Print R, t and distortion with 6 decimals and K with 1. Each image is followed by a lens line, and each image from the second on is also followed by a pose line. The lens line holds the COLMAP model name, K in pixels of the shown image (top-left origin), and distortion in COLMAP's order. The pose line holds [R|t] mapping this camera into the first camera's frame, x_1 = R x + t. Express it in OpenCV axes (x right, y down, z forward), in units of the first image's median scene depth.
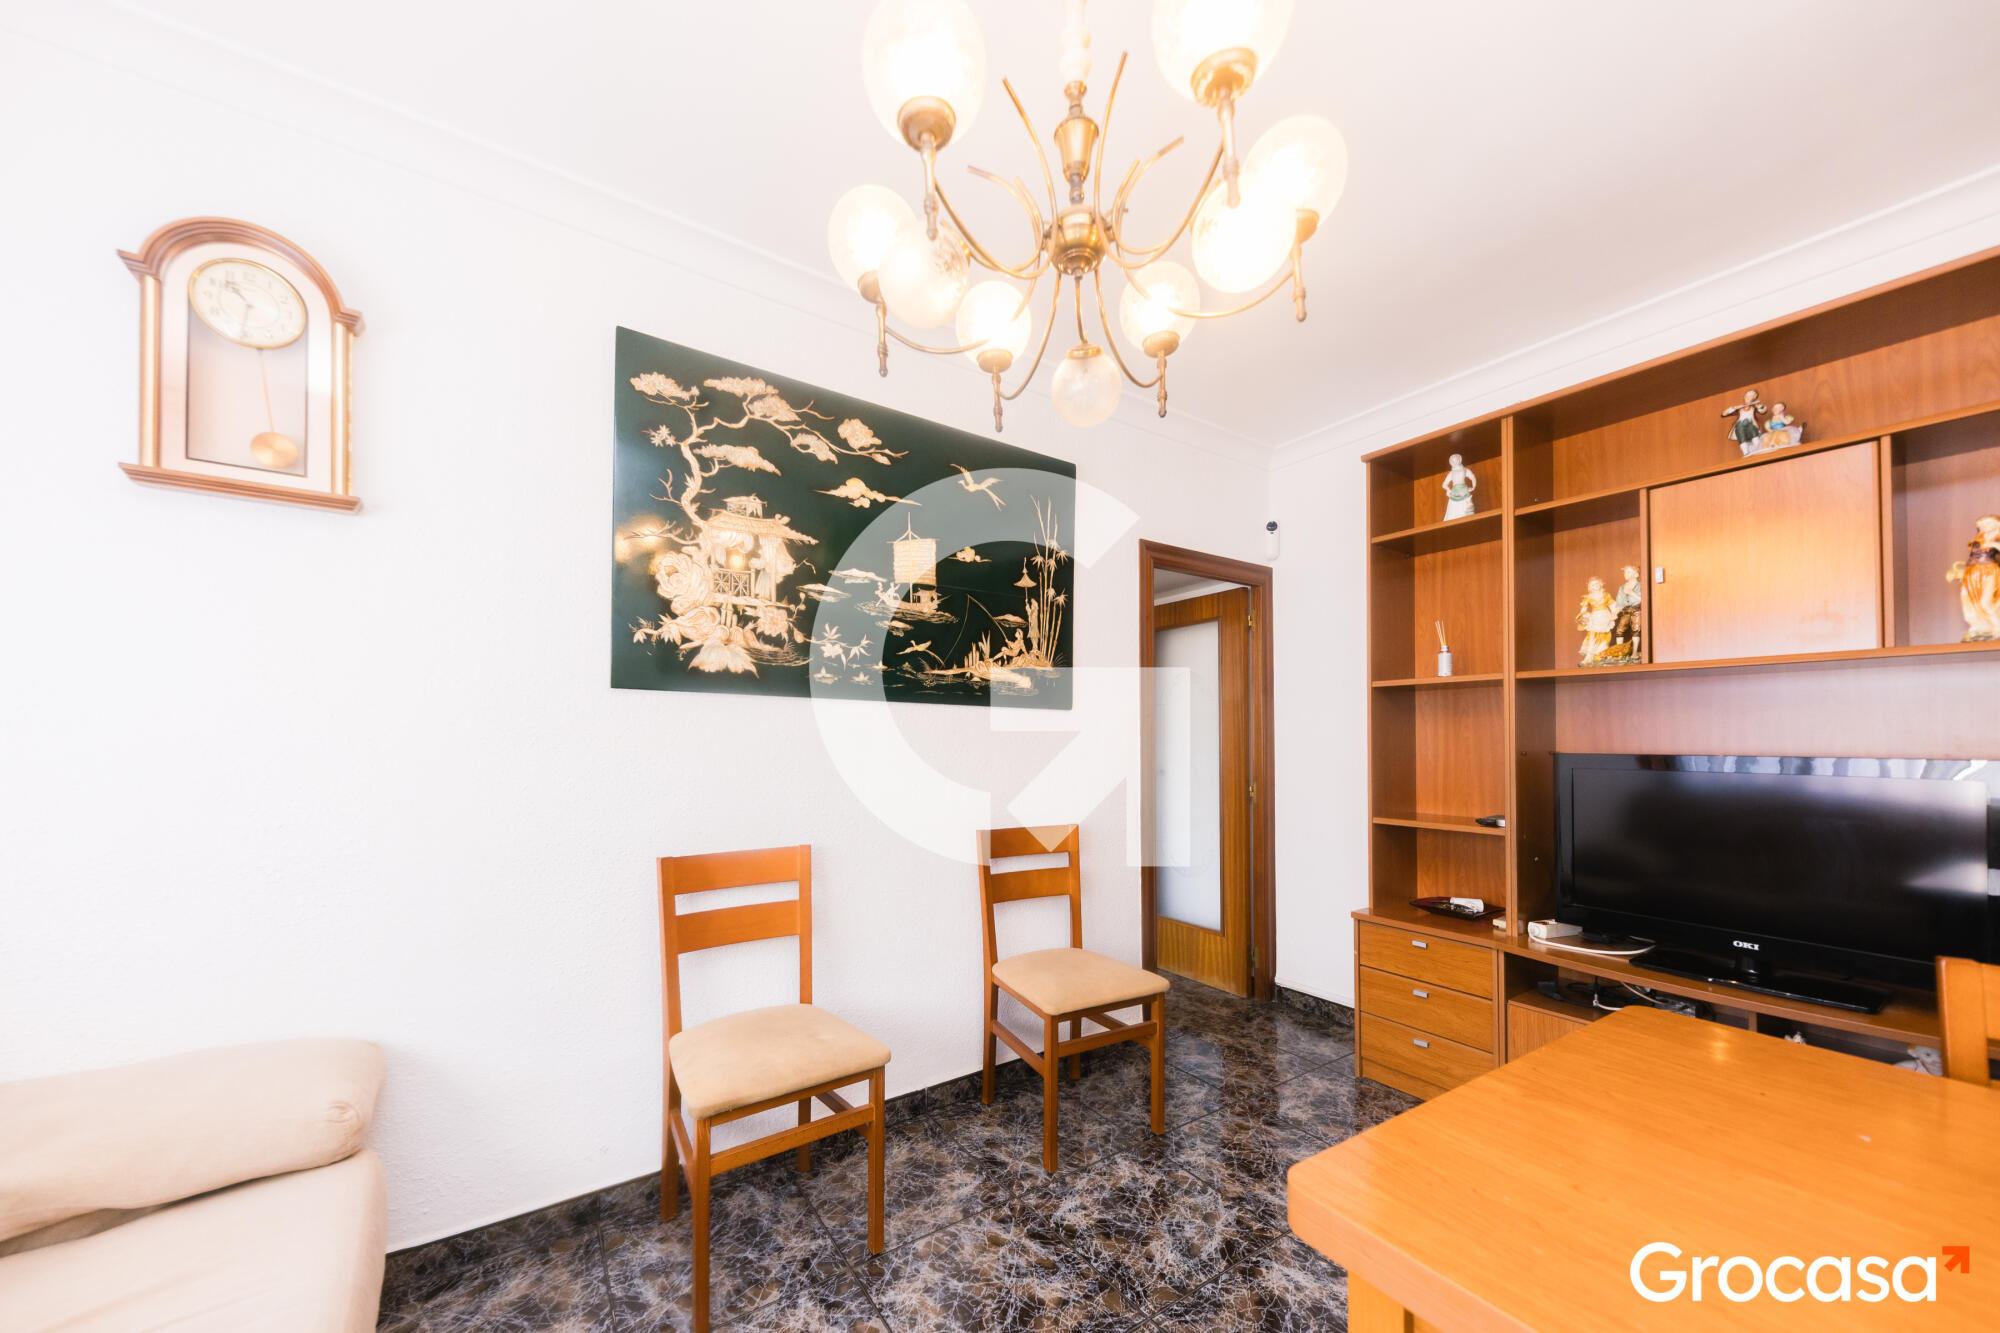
lens RADIAL K [[697.3, 0, 997.8], [0, 697.3, 676.8], [0, 0, 1]] dist [0.047877, -0.000034]
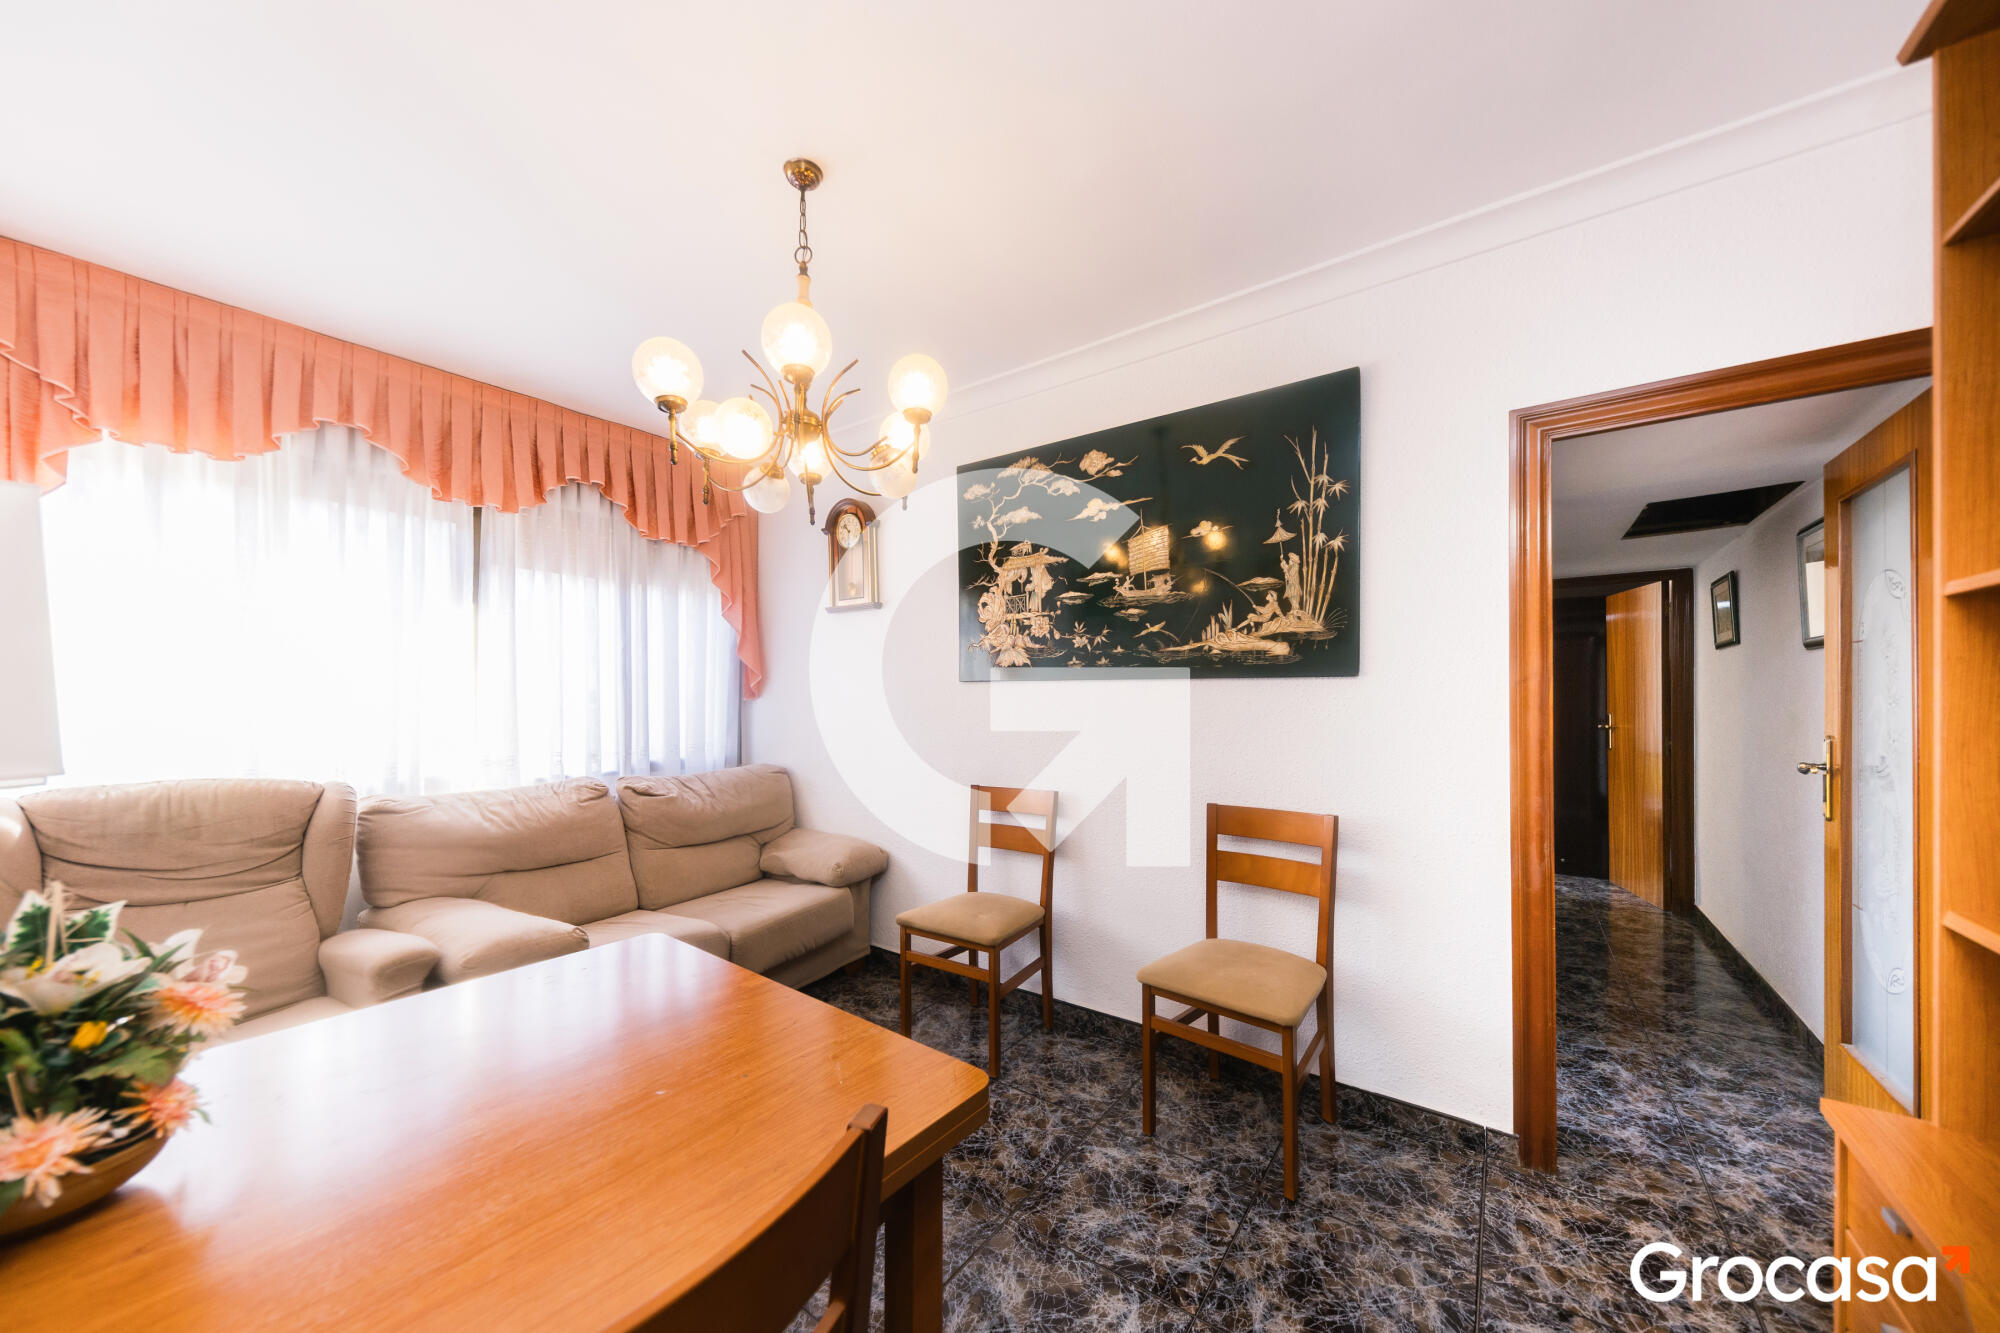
lens RADIAL K [[725.3, 0, 1000.0], [0, 725.3, 666.5], [0, 0, 1]] dist [0.000040, 0.000009]
pose [[0.346213, -0.048860, -0.936883, 0.890295], [0.091092, 0.995675, -0.018264, 0.016945], [0.933723, -0.079020, 0.349167, 0.371883]]
